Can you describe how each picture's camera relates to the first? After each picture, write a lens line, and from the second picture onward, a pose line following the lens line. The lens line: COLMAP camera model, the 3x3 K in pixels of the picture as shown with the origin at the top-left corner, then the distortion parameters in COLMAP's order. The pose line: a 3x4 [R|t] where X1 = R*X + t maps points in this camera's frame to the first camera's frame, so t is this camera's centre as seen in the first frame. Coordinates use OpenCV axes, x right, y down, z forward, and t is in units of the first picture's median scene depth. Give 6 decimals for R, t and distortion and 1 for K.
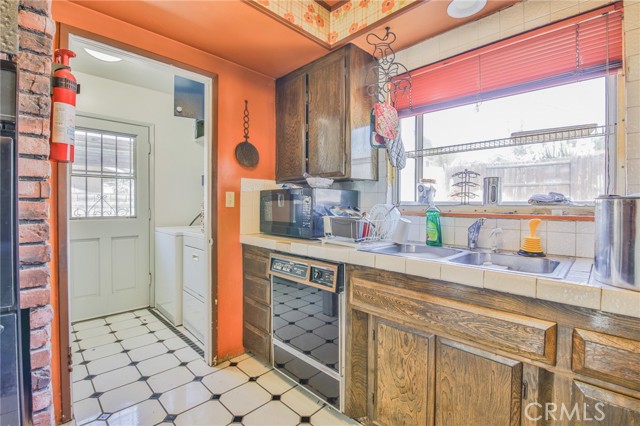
lens RADIAL K [[293.6, 0, 321.2], [0, 293.6, 208.9], [0, 0, 1]] dist [0.000545, -0.010742]
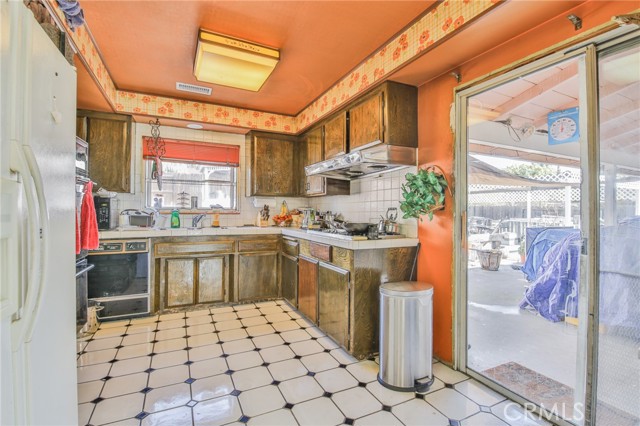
lens RADIAL K [[293.6, 0, 321.2], [0, 293.6, 208.9], [0, 0, 1]] dist [0.000545, -0.010742]
pose [[0.325286, 0.001210, 0.945615, -1.263598], [0.008428, 0.999956, -0.004178, 0.007233], [-0.945578, 0.009329, 0.325262, -0.672133]]
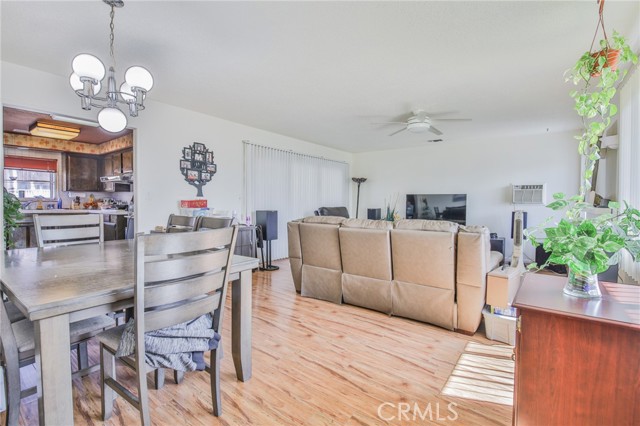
lens RADIAL K [[293.6, 0, 321.2], [0, 293.6, 208.9], [0, 0, 1]] dist [0.000545, -0.010742]
pose [[-0.143066, -0.029870, 0.989262, -3.508431], [0.003927, 0.999519, 0.030747, 0.024399], [-0.989705, 0.008284, -0.142880, -2.143552]]
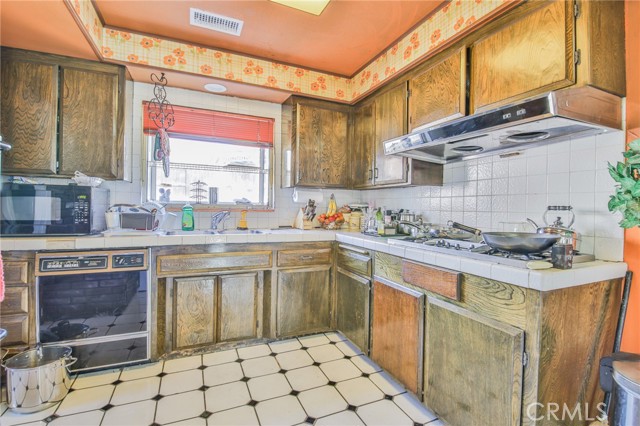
lens RADIAL K [[293.6, 0, 321.2], [0, 293.6, 208.9], [0, 0, 1]] dist [0.000545, -0.010742]
pose [[0.358880, -0.009254, 0.933338, -0.776798], [-0.001039, 0.999946, 0.010314, -0.001212], [-0.933383, -0.004671, 0.358851, -0.179148]]
